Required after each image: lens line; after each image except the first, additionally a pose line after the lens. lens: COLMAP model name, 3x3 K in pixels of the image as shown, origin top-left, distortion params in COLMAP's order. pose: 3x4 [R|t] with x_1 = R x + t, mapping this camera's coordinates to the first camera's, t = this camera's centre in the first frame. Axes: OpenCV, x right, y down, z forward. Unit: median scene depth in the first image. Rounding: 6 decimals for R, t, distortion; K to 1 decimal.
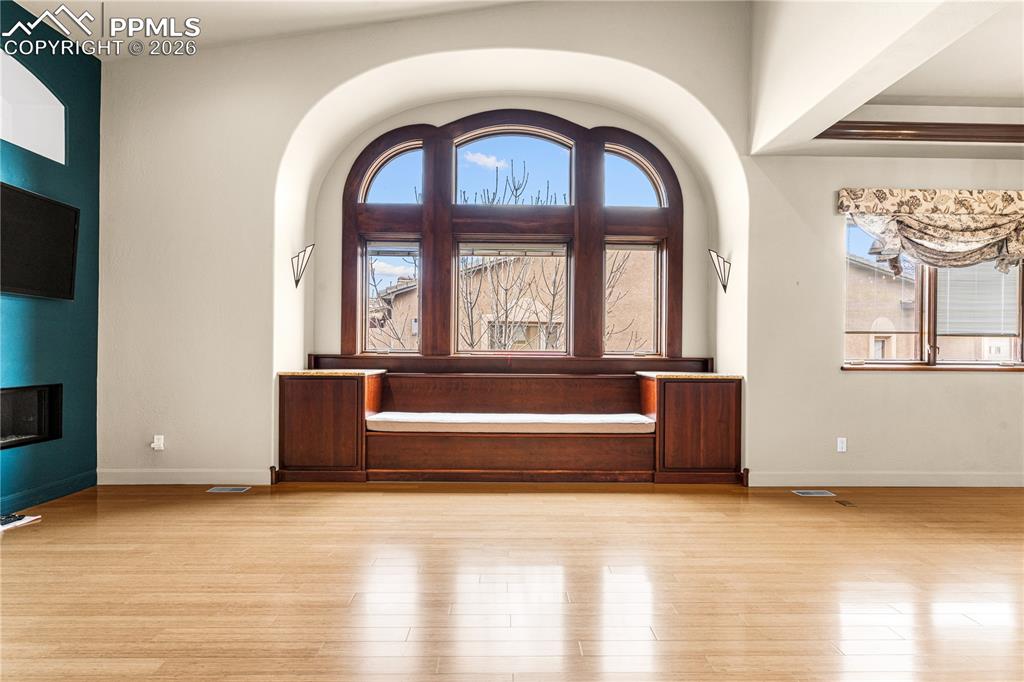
lens RADIAL K [[487.1, 0, 510.2], [0, 487.1, 350.4], [0, 0, 1]] dist [0.001851, 0.001109]
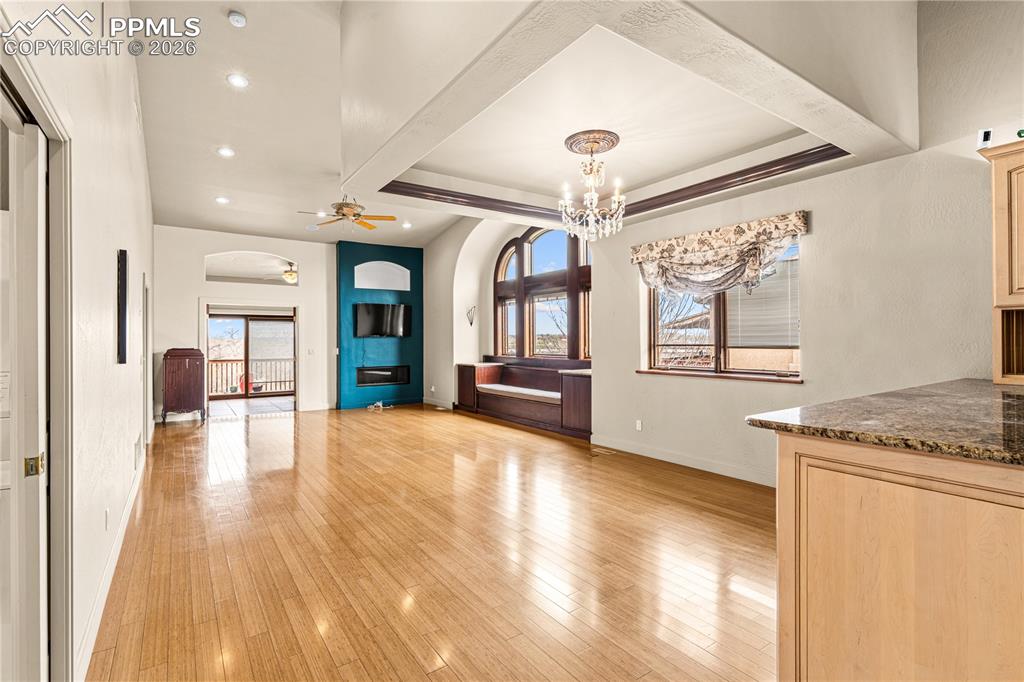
lens RADIAL K [[487.1, 0, 510.2], [0, 487.1, 350.4], [0, 0, 1]] dist [0.001851, 0.001109]
pose [[0.550046, 0.003289, -0.835128, 1.689784], [-0.002402, 0.999994, 0.002356, -0.027382], [0.835131, 0.000709, 0.550051, -0.096613]]
